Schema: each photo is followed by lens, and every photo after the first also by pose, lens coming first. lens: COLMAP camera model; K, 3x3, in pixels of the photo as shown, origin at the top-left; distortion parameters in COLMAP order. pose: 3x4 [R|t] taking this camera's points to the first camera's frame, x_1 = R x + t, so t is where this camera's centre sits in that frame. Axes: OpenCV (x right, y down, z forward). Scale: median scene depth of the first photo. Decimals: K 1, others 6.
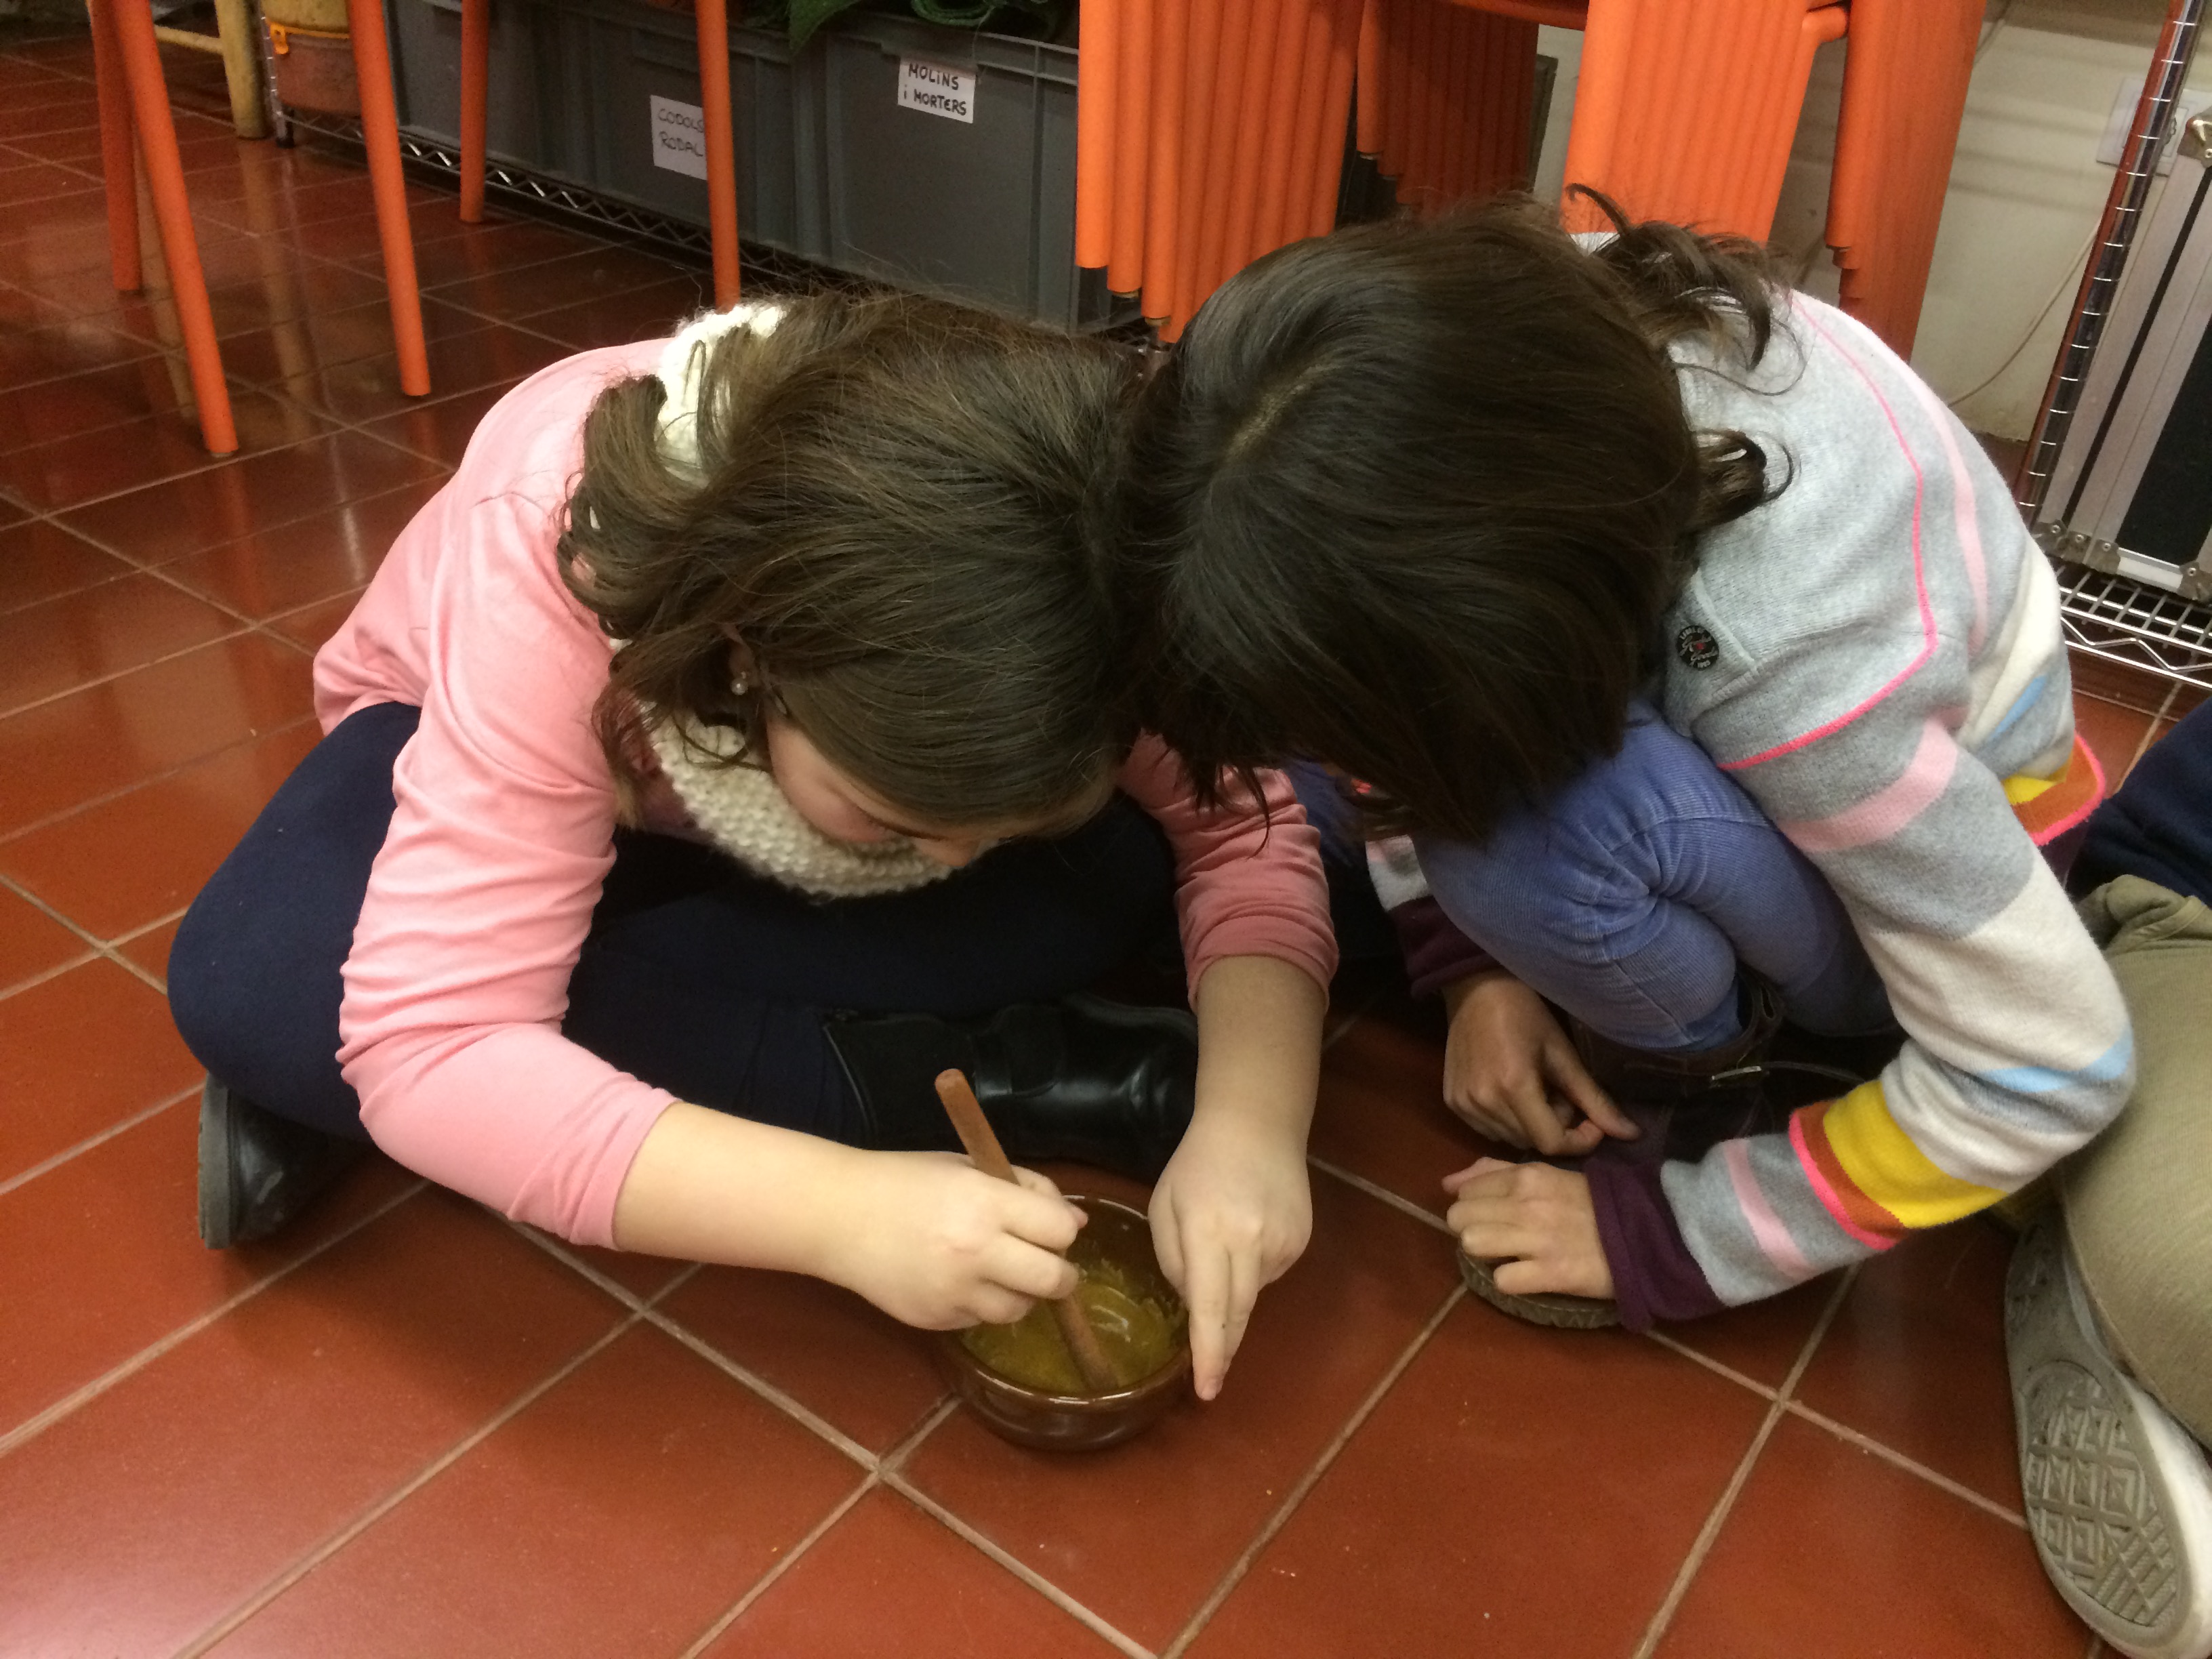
lens RADIAL K [[1879.4, 0, 1108.8], [0, 1879.4, 836.0], [0, 0, 1]] dist [0.003215, 0.004150]
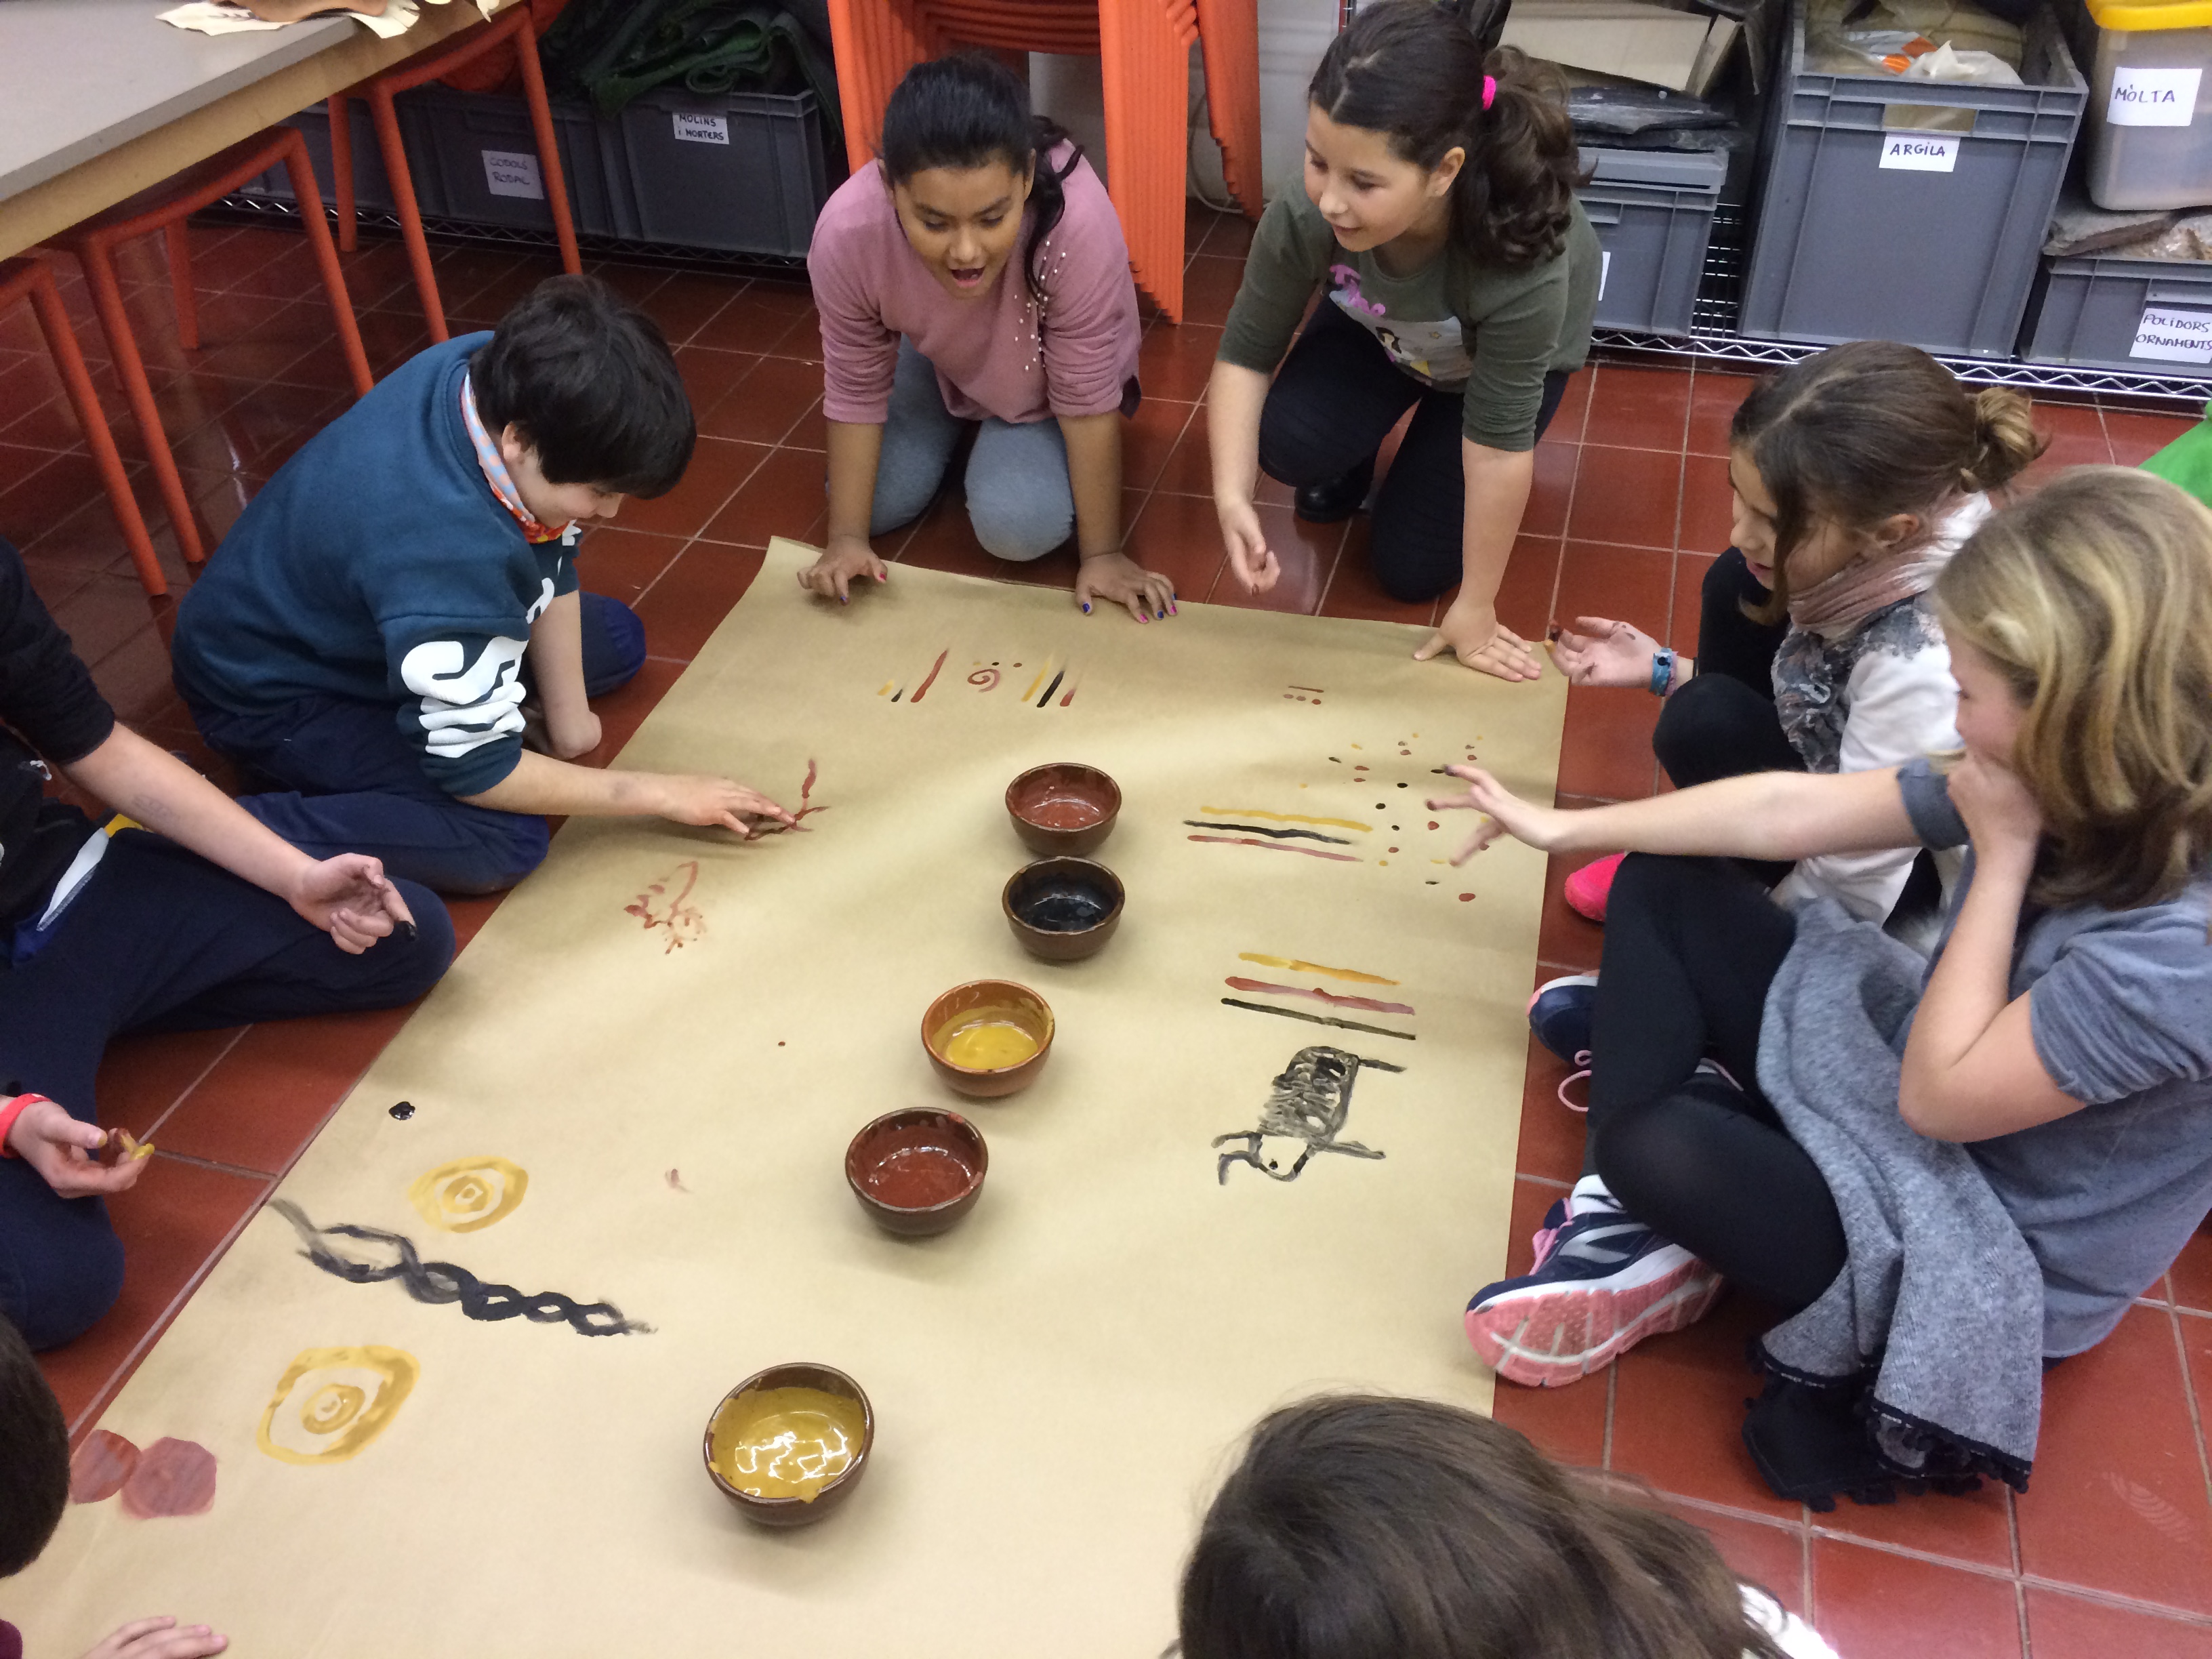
lens RADIAL K [[1879.4, 0, 1108.5], [0, 1879.4, 826.4], [0, 0, 1]] dist [0.003215, 0.004150]
pose [[0.934418, -0.262303, 0.240957, -0.317726], [0.238898, 0.963322, 0.122226, 0.088509], [-0.264180, -0.056646, 0.962809, -0.752370]]
